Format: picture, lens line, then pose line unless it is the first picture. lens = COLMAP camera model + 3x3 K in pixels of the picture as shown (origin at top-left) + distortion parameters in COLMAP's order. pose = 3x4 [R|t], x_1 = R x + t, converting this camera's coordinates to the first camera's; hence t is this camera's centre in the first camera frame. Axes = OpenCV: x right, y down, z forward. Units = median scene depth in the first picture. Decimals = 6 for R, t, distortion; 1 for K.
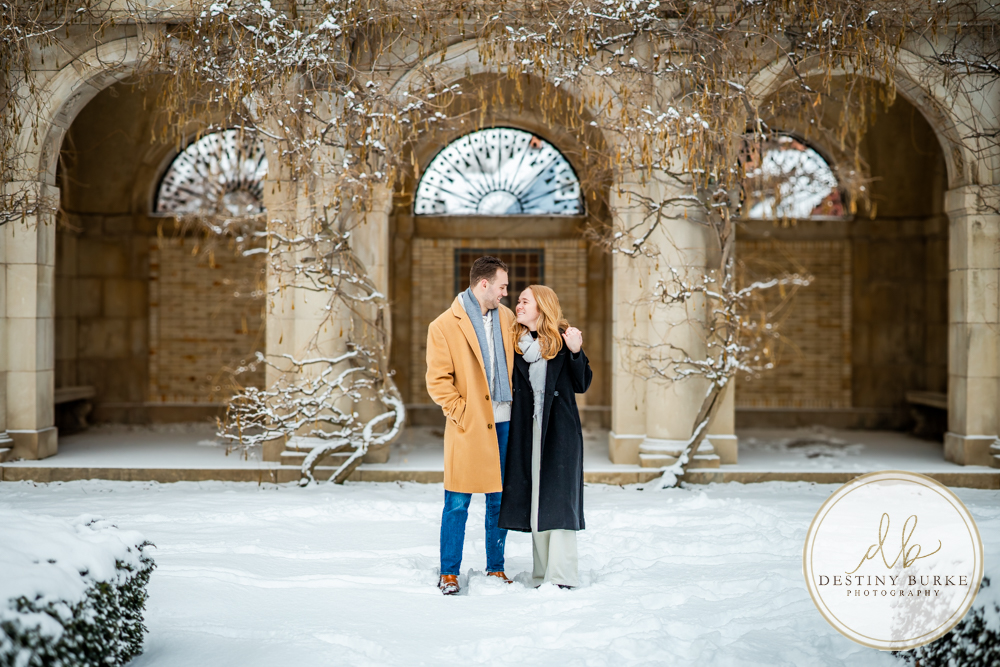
lens RADIAL K [[2440.9, 0, 473.0], [0, 2440.9, 360.9], [0, 0, 1]] dist [-0.055131, 0.000000]
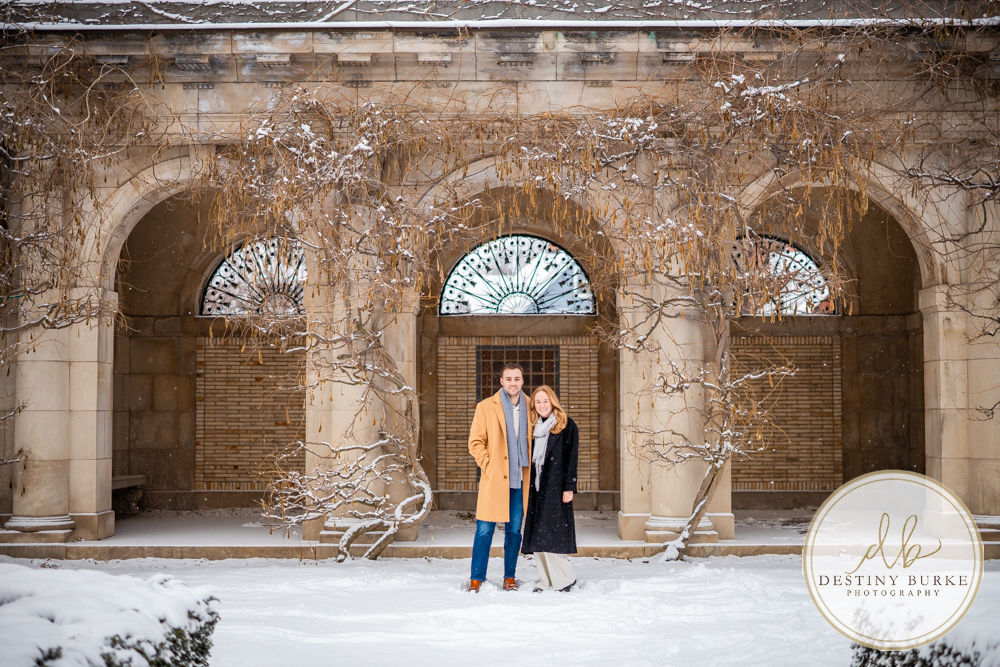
lens RADIAL K [[2440.9, 0, 521.7], [0, 2440.9, 301.2], [0, 0, 1]] dist [-0.055131, 0.000000]
pose [[0.999901, -0.006782, 0.012335, -0.000439], [0.007564, 0.997887, -0.064525, 0.005649], [-0.011871, 0.064612, 0.997840, -0.108438]]
